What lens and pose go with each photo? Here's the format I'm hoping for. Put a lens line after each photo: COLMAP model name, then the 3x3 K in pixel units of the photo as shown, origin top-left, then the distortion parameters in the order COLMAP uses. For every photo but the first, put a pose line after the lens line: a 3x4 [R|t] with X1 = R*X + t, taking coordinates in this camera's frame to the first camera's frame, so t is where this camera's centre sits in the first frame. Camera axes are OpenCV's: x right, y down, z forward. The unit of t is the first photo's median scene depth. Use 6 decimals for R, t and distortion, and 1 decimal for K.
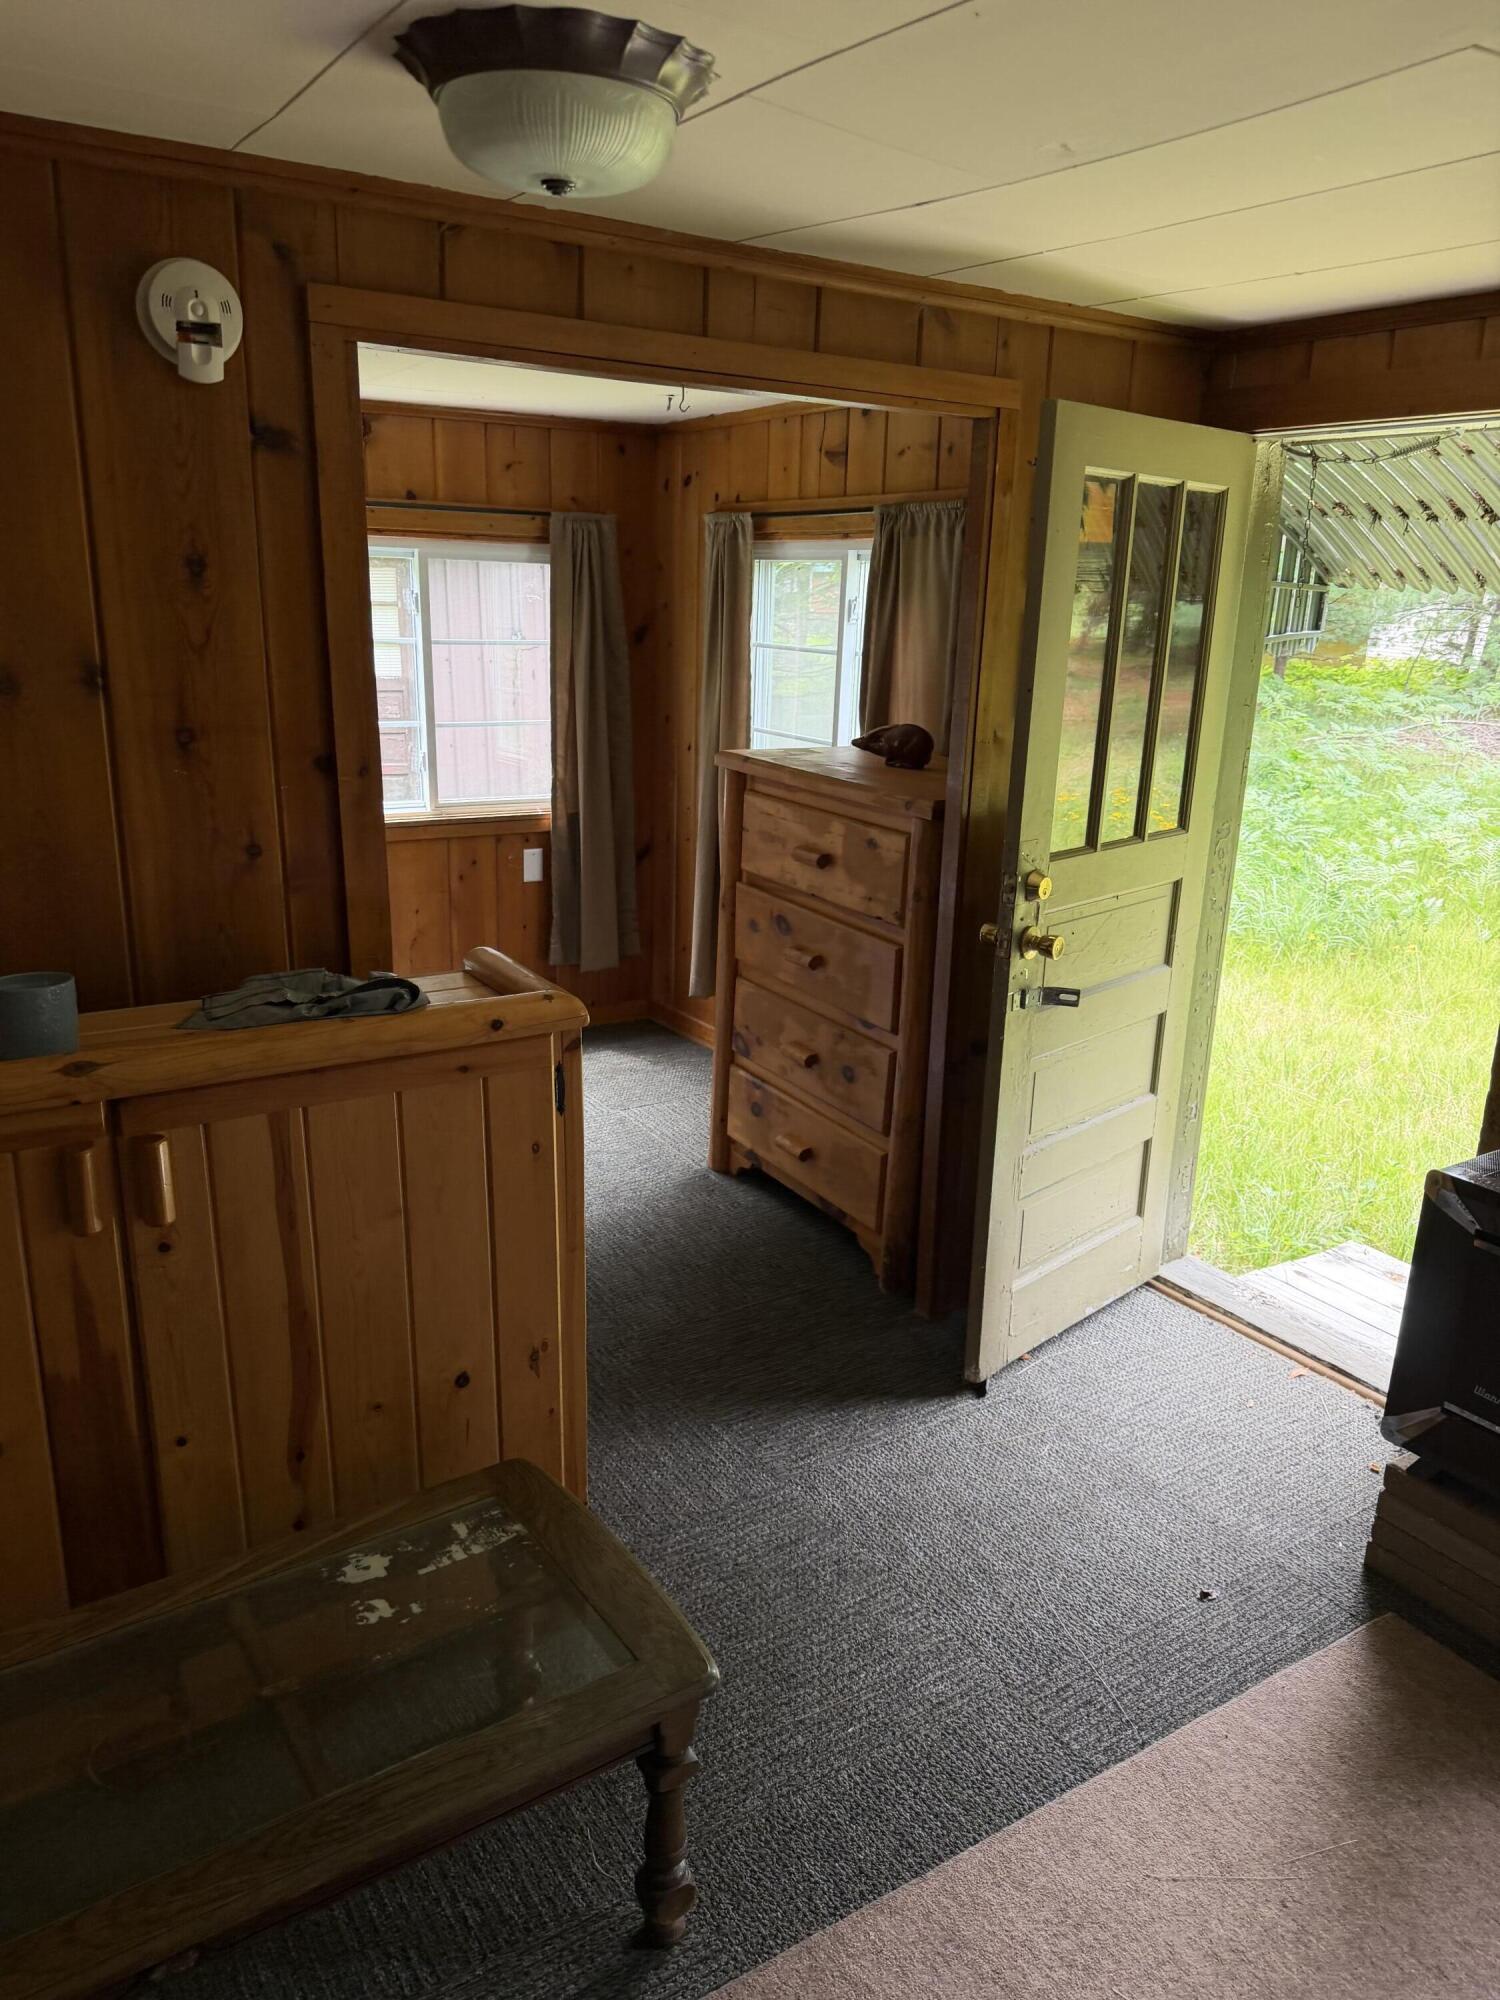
lens RADIAL K [[1418.5, 0, 747.9], [0, 1418.5, 999.8], [0, 0, 1]] dist [-0.009407, 0.002055]
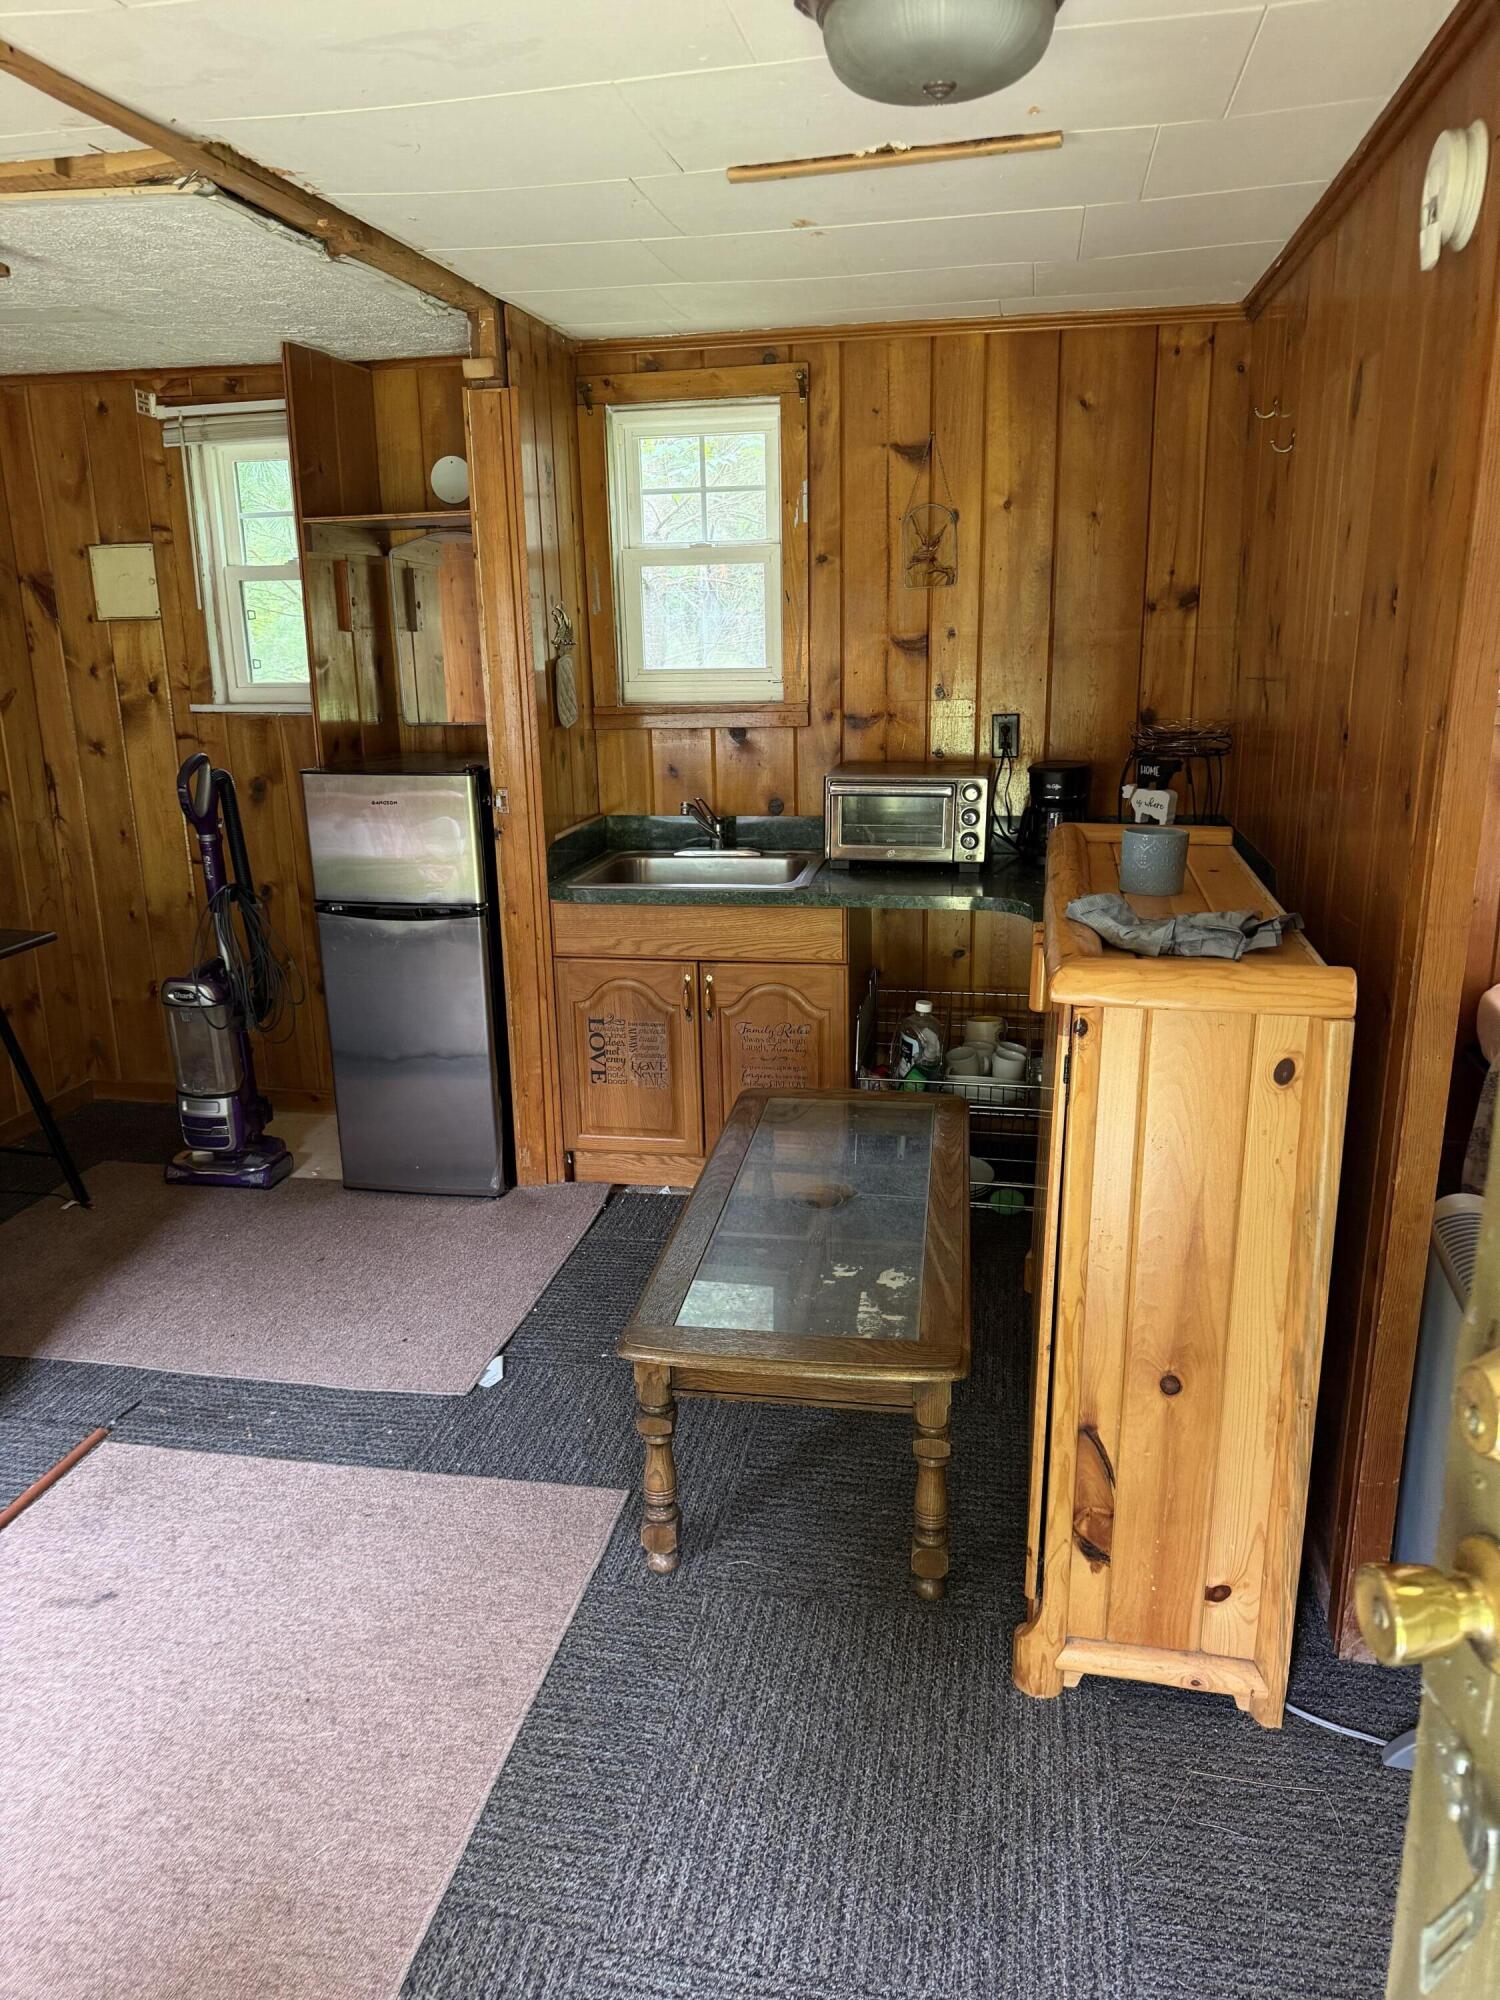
lens RADIAL K [[1418.5, 0, 747.9], [0, 1418.5, 999.8], [0, 0, 1]] dist [-0.009407, 0.002055]
pose [[-0.683811, 0.190098, -0.704461, 0.601980], [-0.198199, 0.880773, 0.430064, -0.308882], [0.702224, 0.433706, -0.564606, 1.352442]]
